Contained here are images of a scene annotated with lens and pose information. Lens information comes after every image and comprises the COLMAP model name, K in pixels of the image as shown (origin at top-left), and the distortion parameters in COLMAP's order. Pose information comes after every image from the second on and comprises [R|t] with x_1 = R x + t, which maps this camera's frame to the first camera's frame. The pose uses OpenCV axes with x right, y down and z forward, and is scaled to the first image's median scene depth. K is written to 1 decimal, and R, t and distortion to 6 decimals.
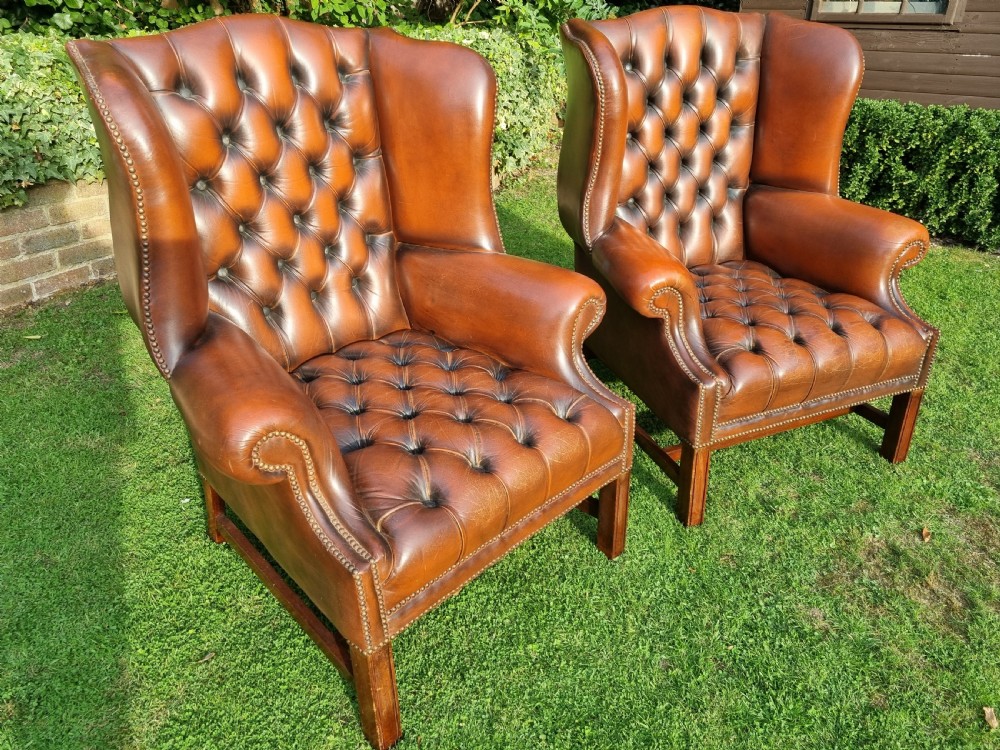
lens RADIAL K [[748.3, 0, 505.0], [0, 748.3, 388.2], [0, 0, 1]] dist [0.057041, -0.051262]
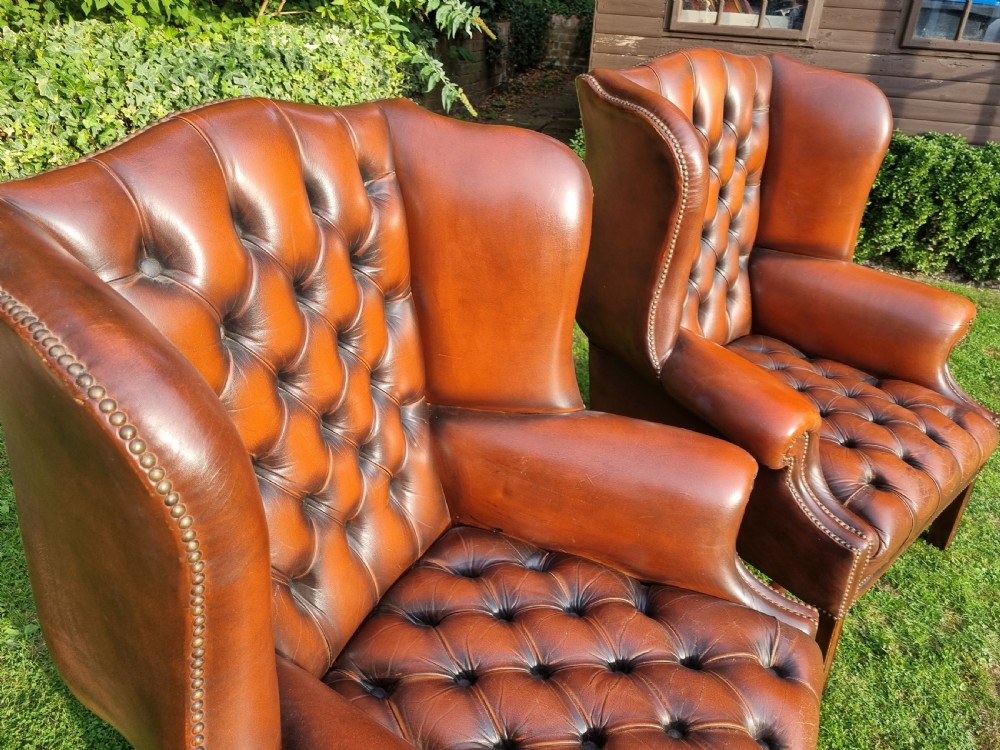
lens RADIAL K [[751.9, 0, 526.0], [0, 751.9, 374.5], [0, 0, 1]] dist [0.051479, -0.046101]
pose [[0.939855, -0.118997, 0.320175, -0.271936], [0.112301, 0.992894, 0.039368, -0.236062], [-0.322584, -0.001044, 0.946540, 0.322551]]
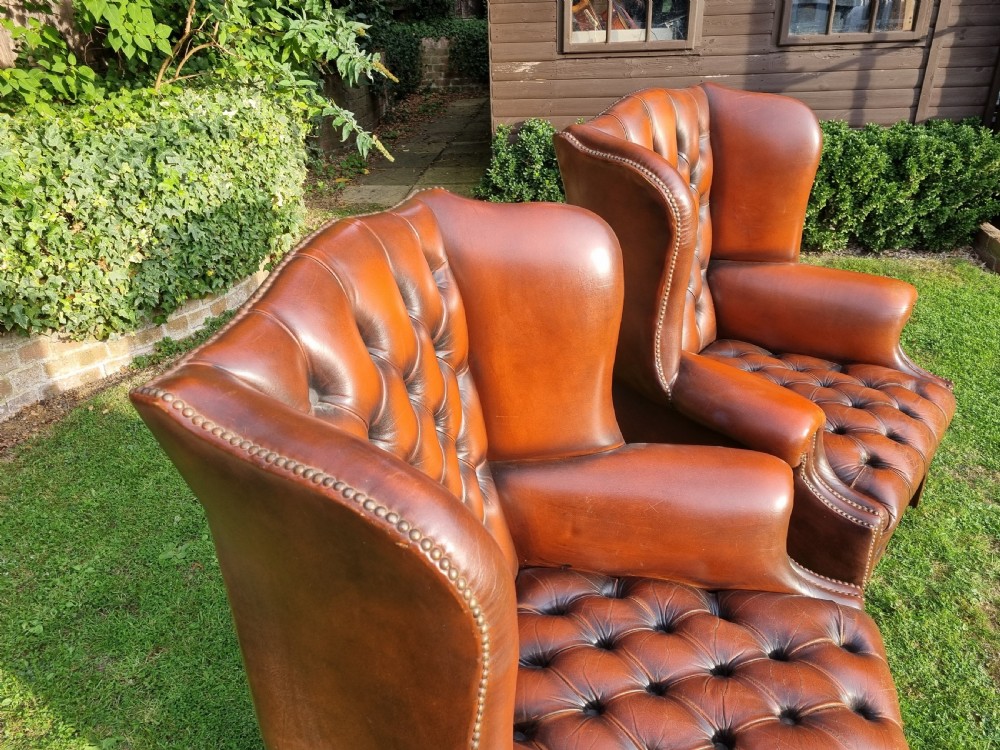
lens RADIAL K [[748.3, 0, 505.0], [0, 748.3, 388.2], [0, 0, 1]] dist [0.057041, -0.051262]
pose [[0.873420, -0.261664, 0.410695, -0.403458], [0.259227, 0.963776, 0.062750, -0.302242], [-0.412237, 0.051656, 0.909611, 0.323561]]
